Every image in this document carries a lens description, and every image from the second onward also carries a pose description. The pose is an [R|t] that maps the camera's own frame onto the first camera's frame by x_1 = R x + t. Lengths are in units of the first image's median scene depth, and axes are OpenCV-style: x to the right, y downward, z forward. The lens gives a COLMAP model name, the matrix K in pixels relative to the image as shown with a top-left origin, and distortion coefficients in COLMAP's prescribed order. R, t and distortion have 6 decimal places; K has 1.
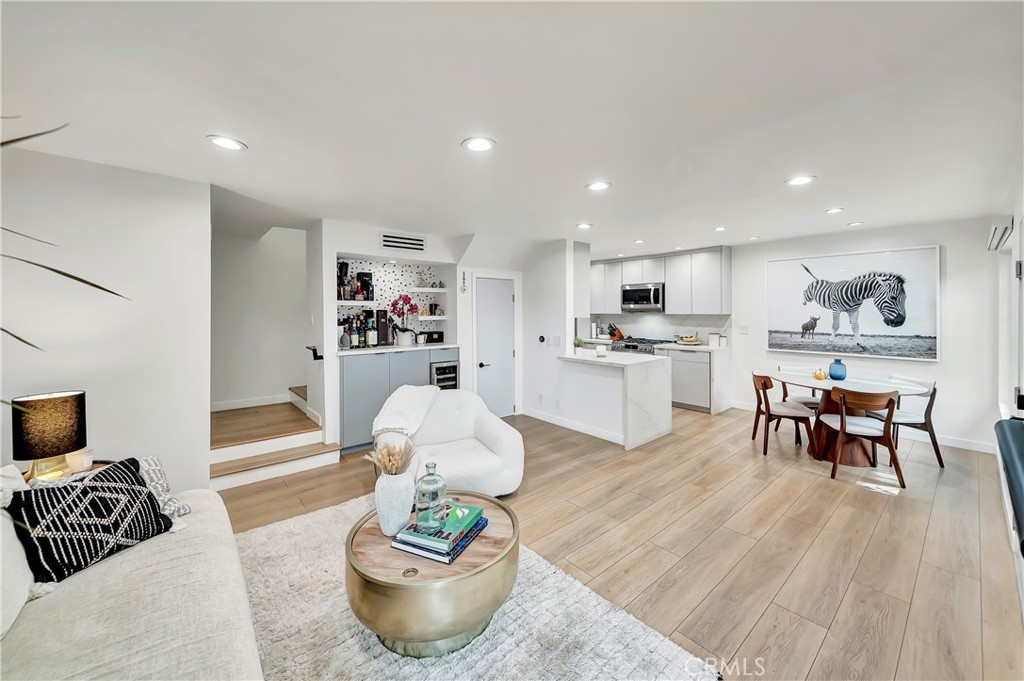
lens RADIAL K [[391.4, 0, 522.5], [0, 391.4, 314.2], [0, 0, 1]] dist [-0.002187, -0.000280]
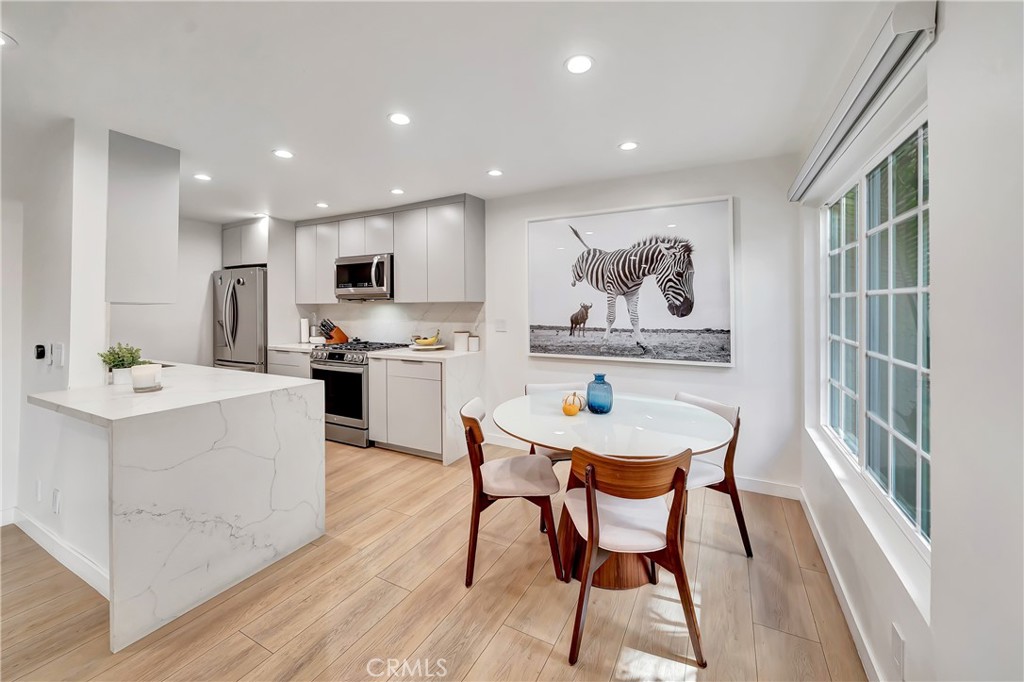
lens RADIAL K [[395.0, 0, 505.5], [0, 395.0, 311.0], [0, 0, 1]] dist [0.001335, 0.000033]
pose [[0.939641, -0.001351, 0.342159, 0.407225], [0.004215, 0.999962, -0.007627, 0.024685], [-0.342136, 0.008609, 0.939611, 0.433261]]
